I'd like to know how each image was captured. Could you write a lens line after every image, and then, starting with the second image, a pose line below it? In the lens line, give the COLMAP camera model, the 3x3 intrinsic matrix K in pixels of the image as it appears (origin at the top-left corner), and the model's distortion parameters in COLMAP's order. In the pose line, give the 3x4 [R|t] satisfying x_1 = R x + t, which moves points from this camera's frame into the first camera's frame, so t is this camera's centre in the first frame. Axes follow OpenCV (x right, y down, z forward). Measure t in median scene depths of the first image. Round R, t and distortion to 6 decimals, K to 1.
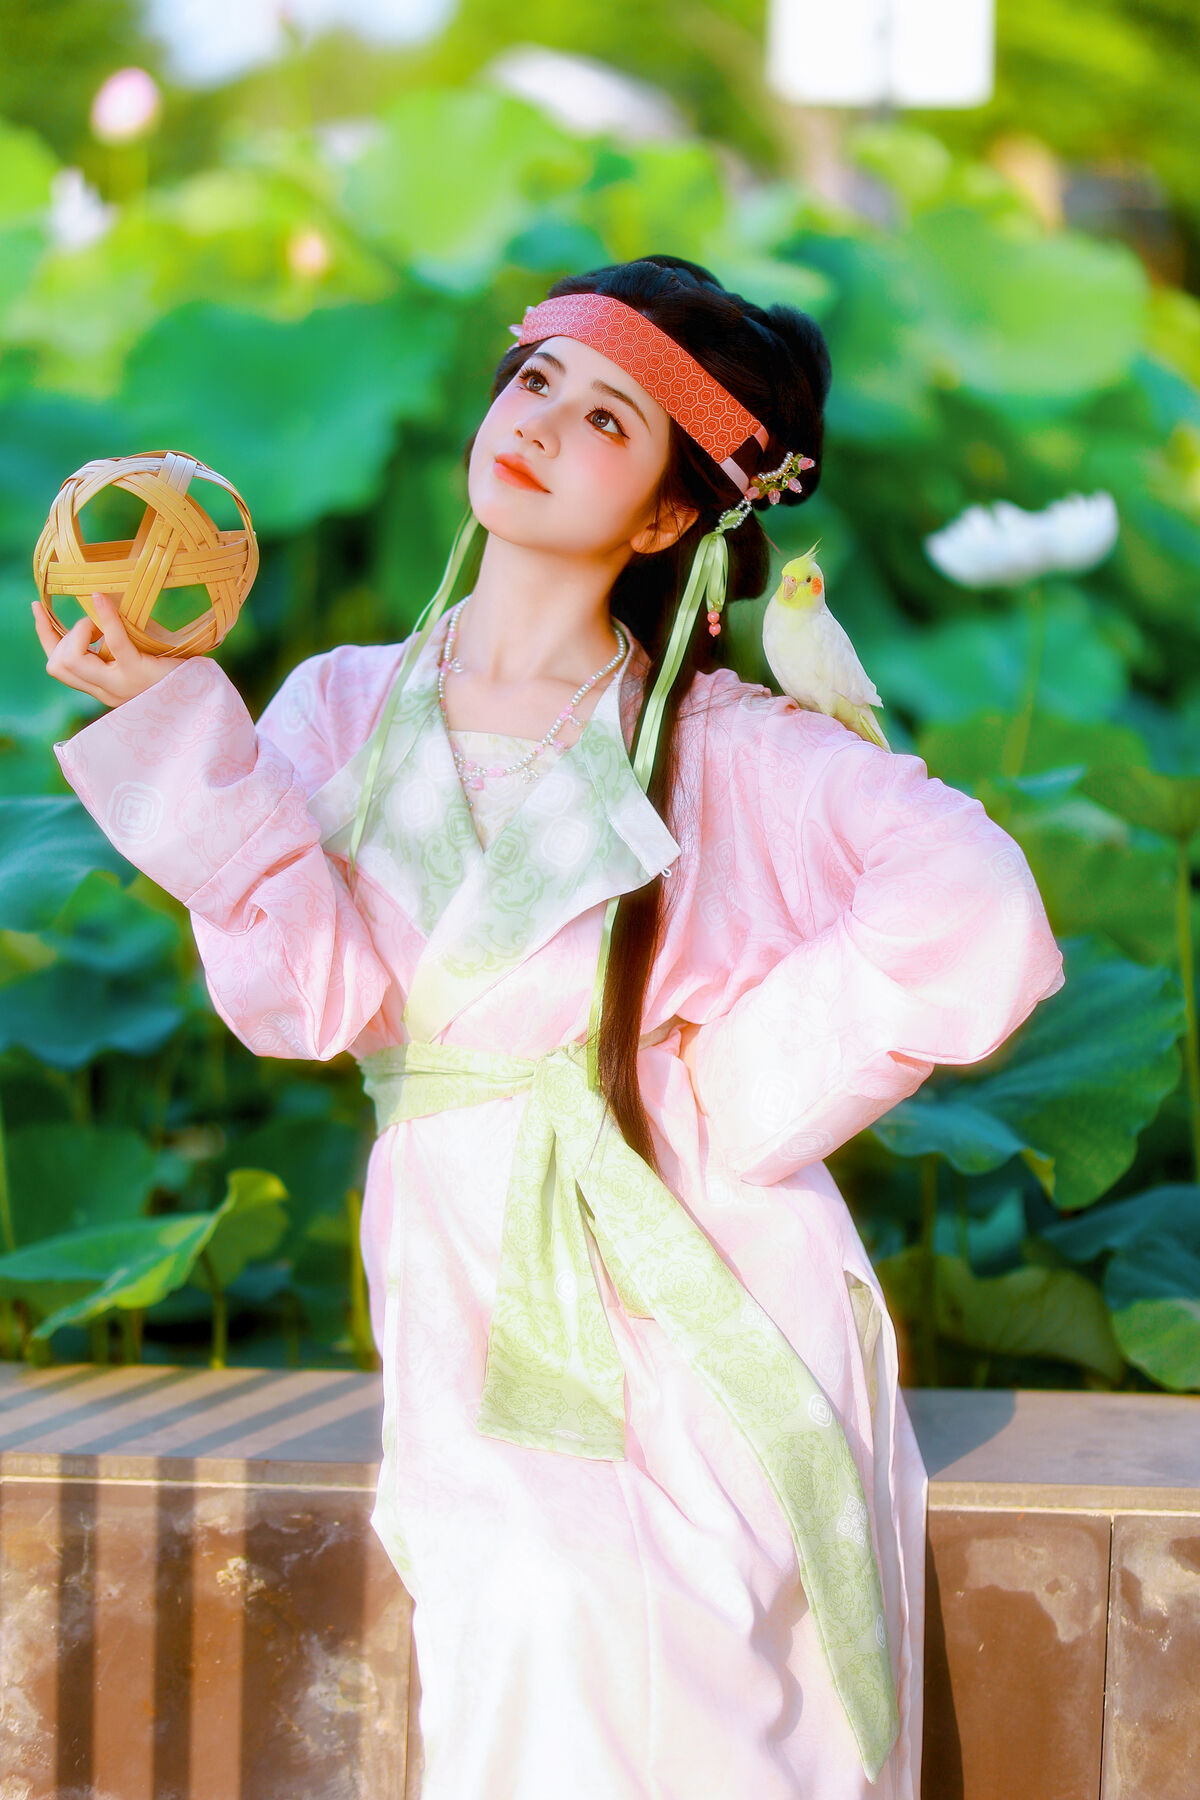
lens RADIAL K [[4487.0, 0, 596.6], [0, 4487.0, 898.2], [0, 0, 1]] dist [-0.022961, 0.000000]
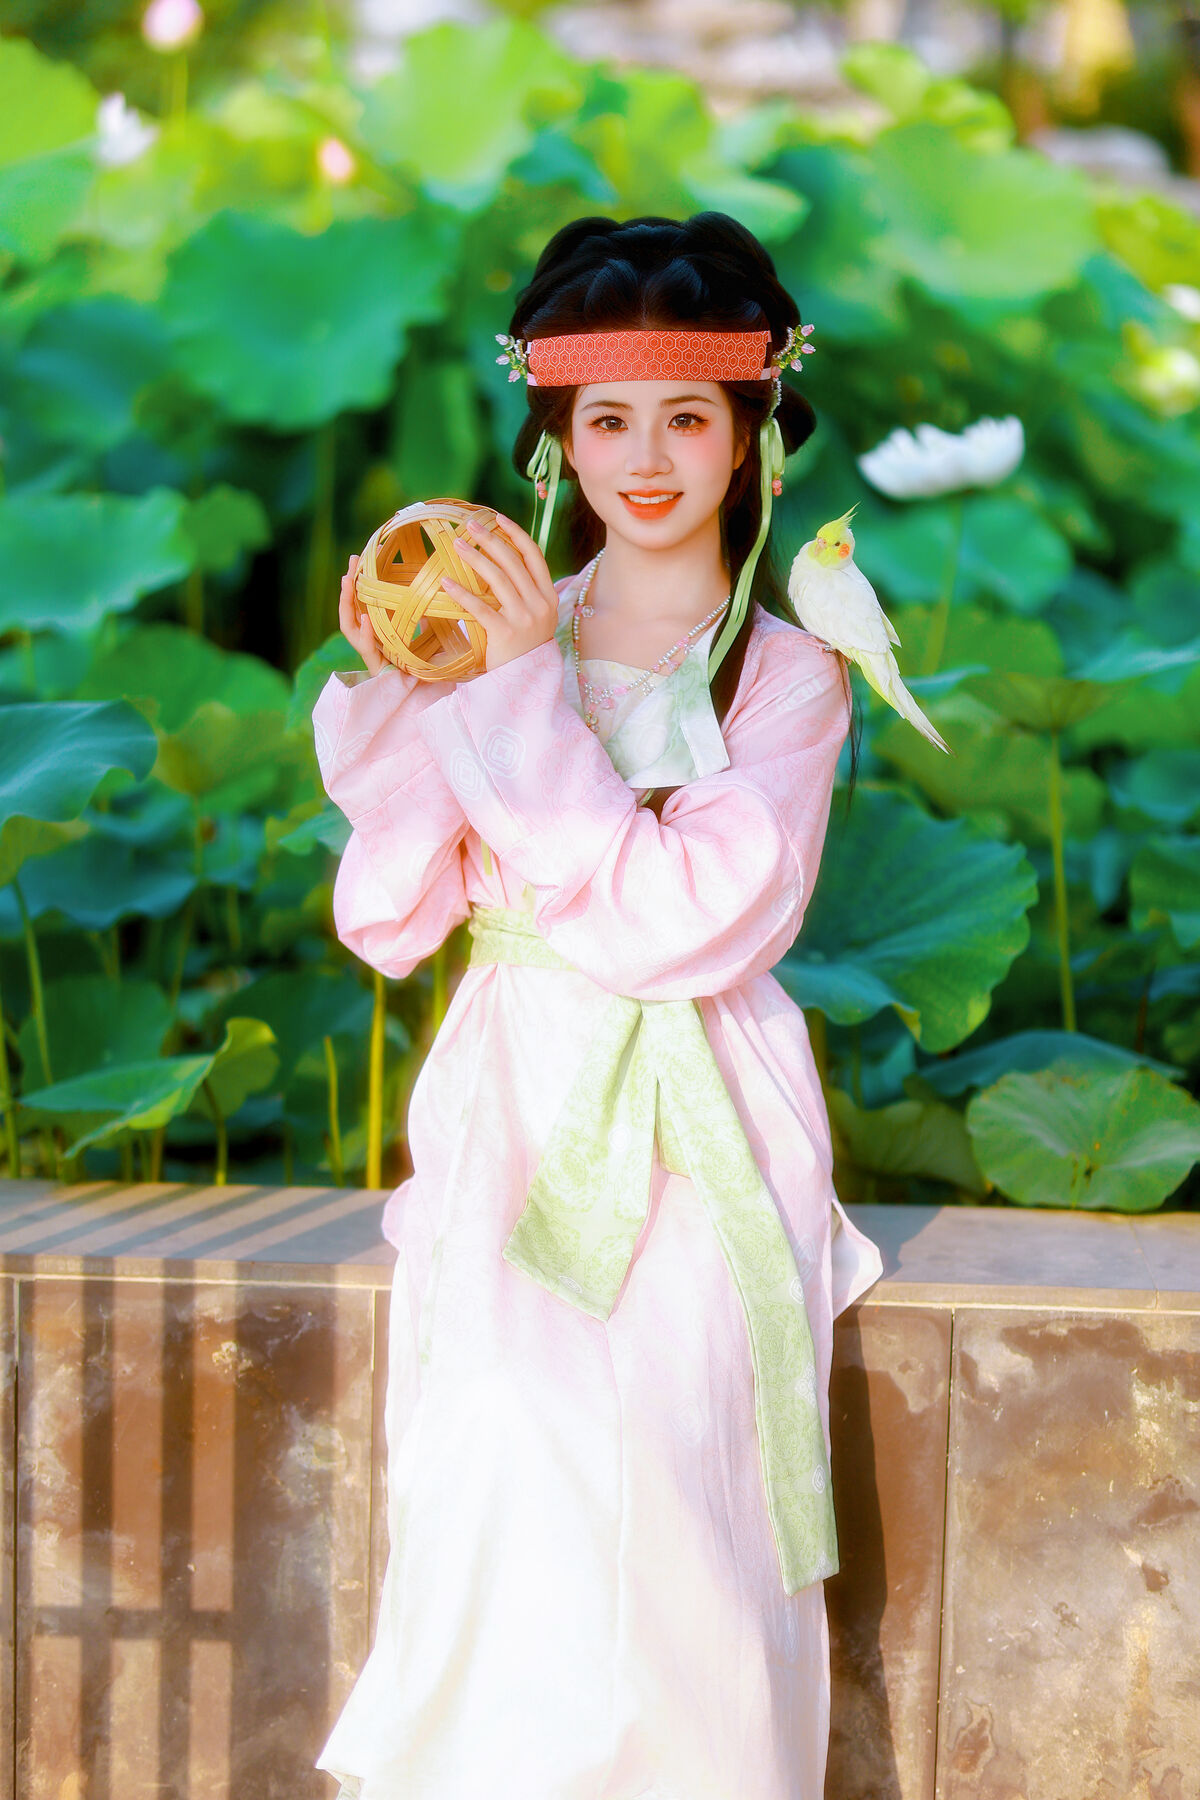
lens RADIAL K [[4487.0, 0, 597.5], [0, 4487.0, 902.9], [0, 0, 1]] dist [-0.022961, 0.000000]
pose [[0.999830, -0.000095, -0.018423, 0.041447], [0.000886, 0.999078, 0.042929, -0.023114], [0.018402, -0.042938, 0.998908, -0.201899]]
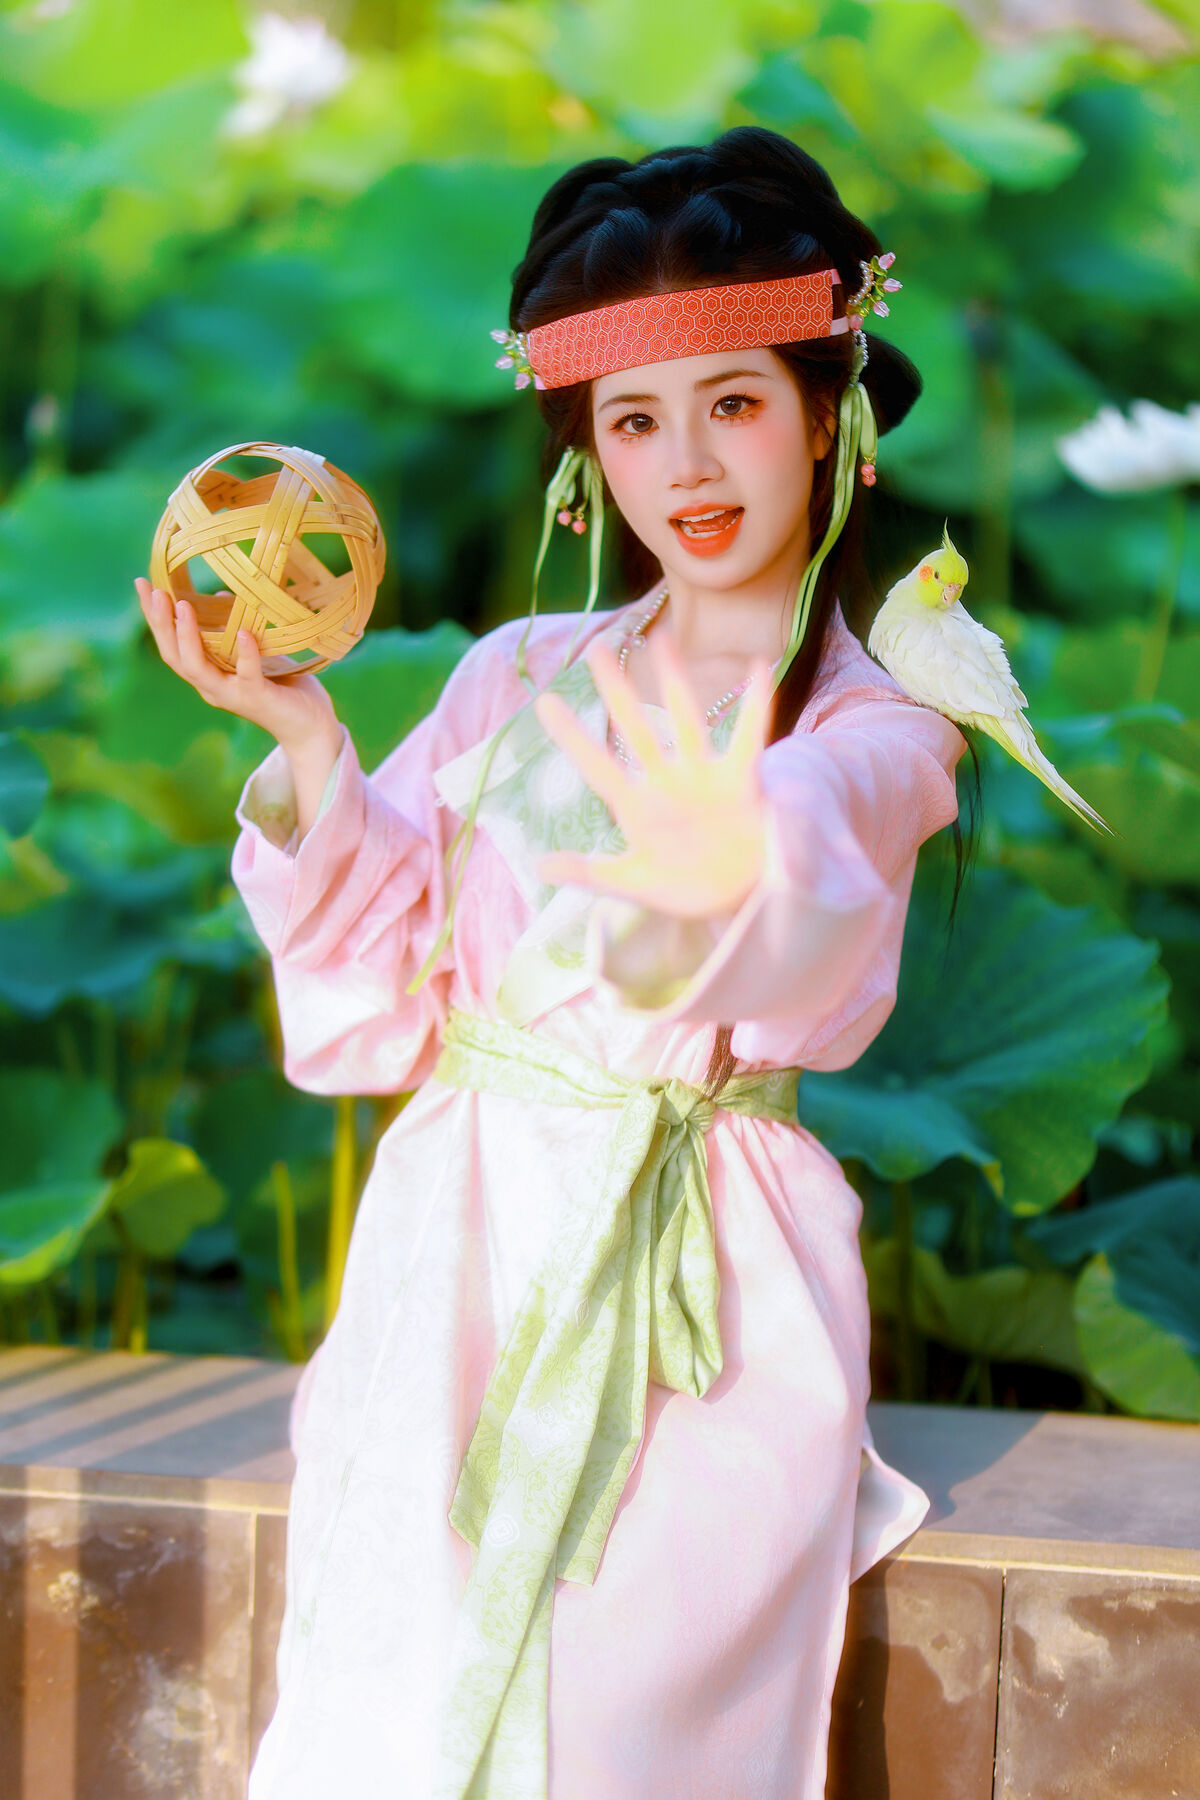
lens RADIAL K [[4487.0, 0, 600.9], [0, 4487.0, 899.0], [0, 0, 1]] dist [-0.022961, 0.000000]
pose [[0.991118, 0.023654, -0.130867, 0.149462], [-0.017612, 0.998733, 0.047132, -0.039809], [0.131816, -0.044408, 0.990279, 0.091313]]
